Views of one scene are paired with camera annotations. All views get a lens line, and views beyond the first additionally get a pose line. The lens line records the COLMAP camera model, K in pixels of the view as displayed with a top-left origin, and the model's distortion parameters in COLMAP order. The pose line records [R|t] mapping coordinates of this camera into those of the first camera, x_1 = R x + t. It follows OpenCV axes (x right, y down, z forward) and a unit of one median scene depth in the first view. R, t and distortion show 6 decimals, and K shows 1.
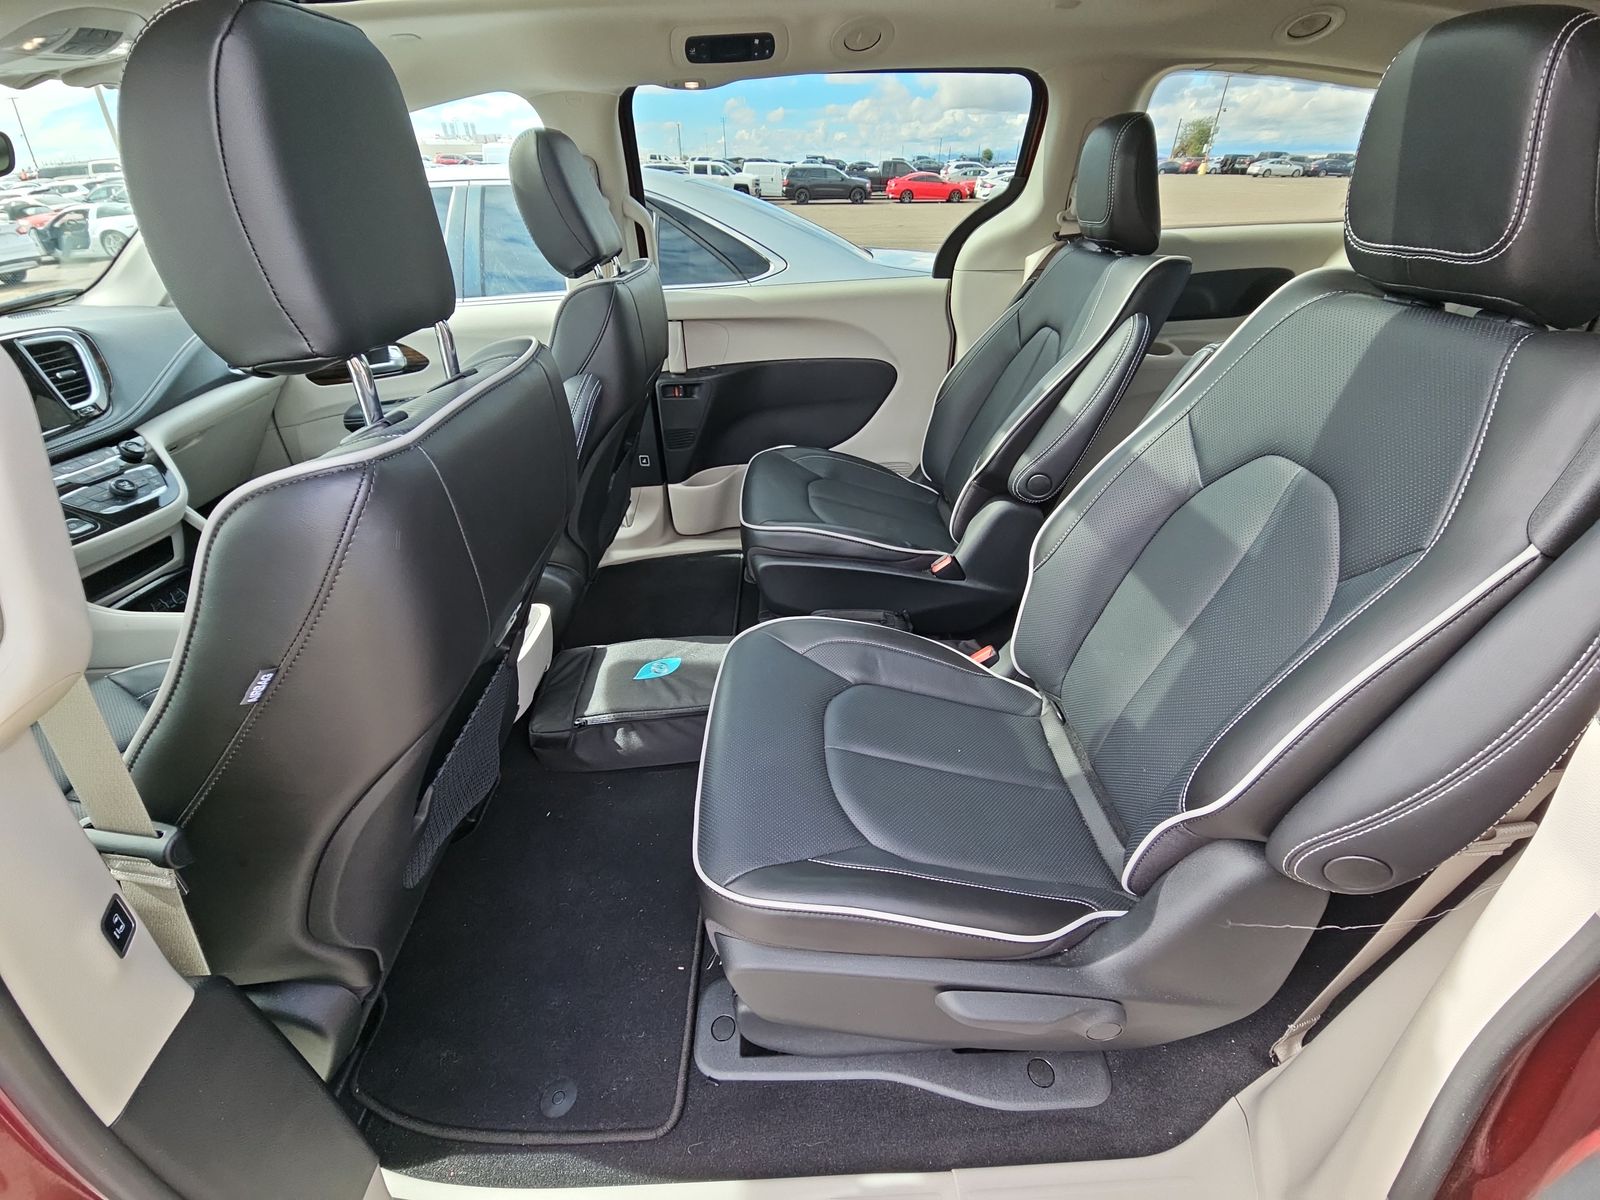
lens RADIAL K [[661.2, 0, 815.7], [0, 661.2, 619.6], [0, 0, 1]] dist [0.006017, -0.006899]
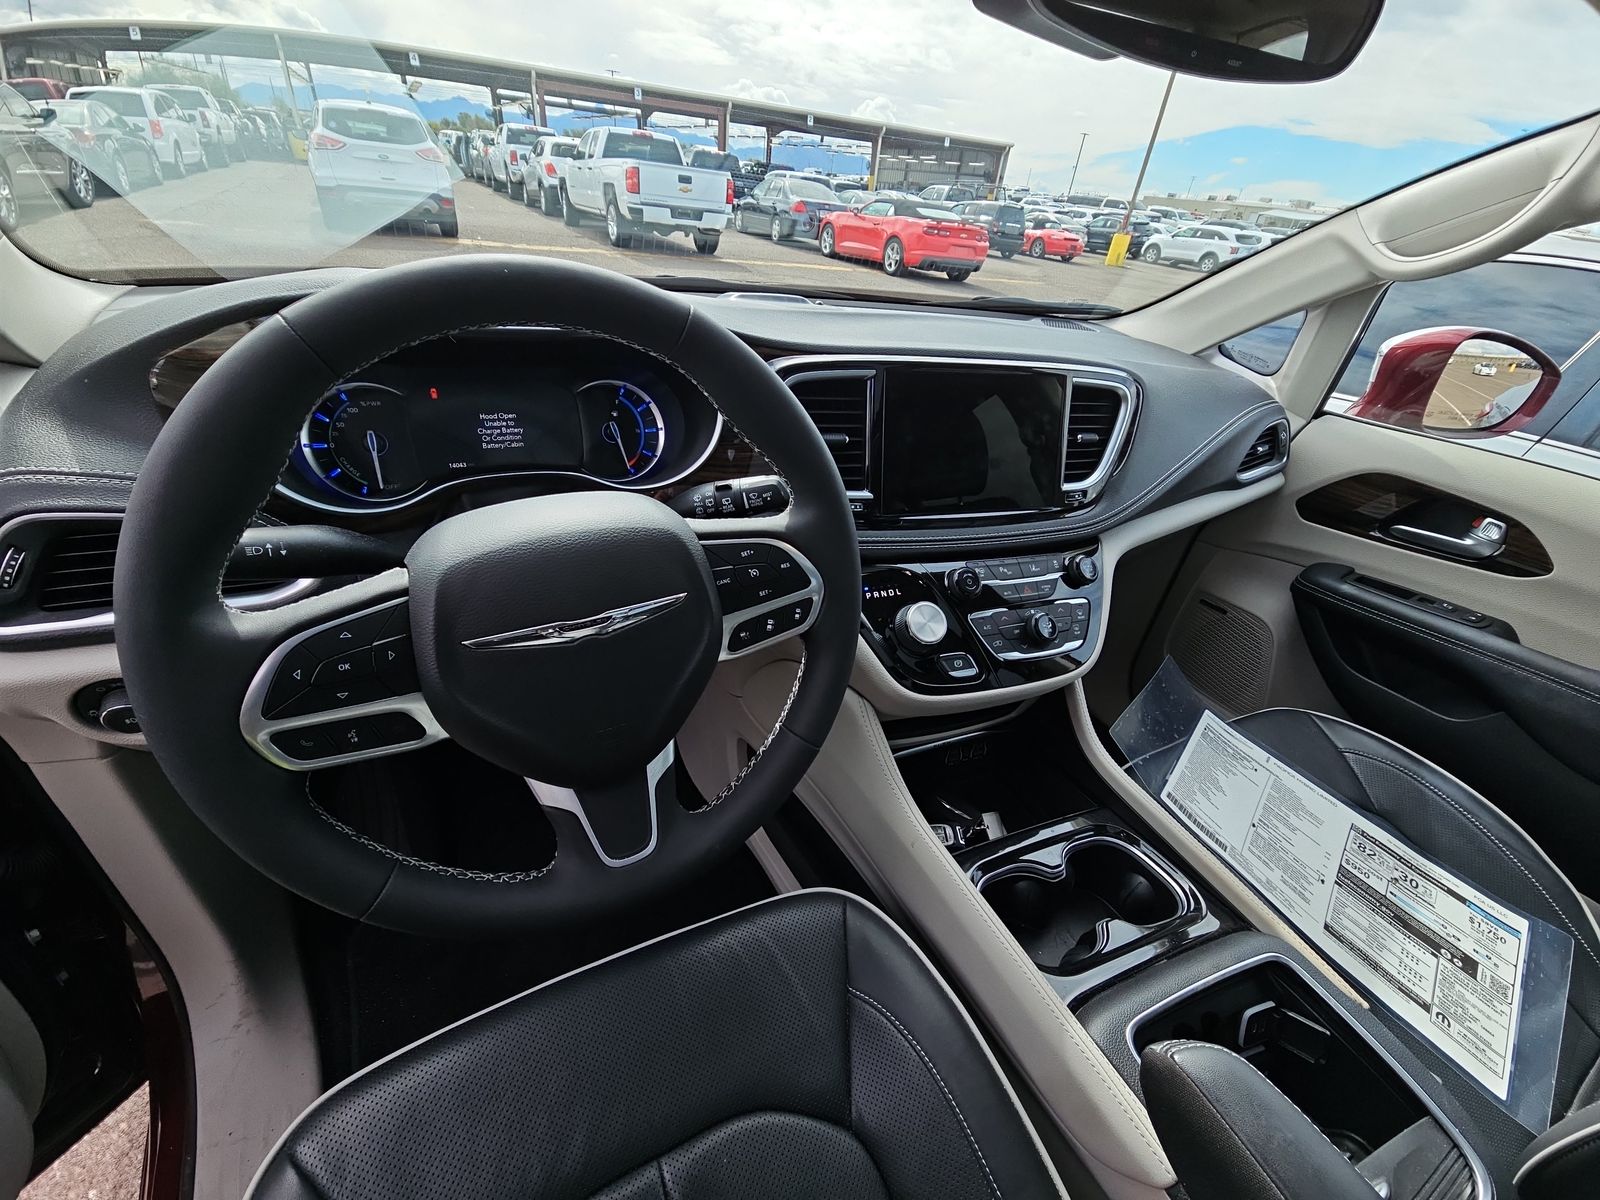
lens RADIAL K [[661.2, 0, 806.7], [0, 661.2, 609.5], [0, 0, 1]] dist [0.006017, -0.006899]
pose [[0.452437, 0.522786, -0.722493, -0.501179], [-0.574658, 0.790435, 0.212088, -0.155685], [0.681960, 0.319230, 0.658045, 0.303073]]
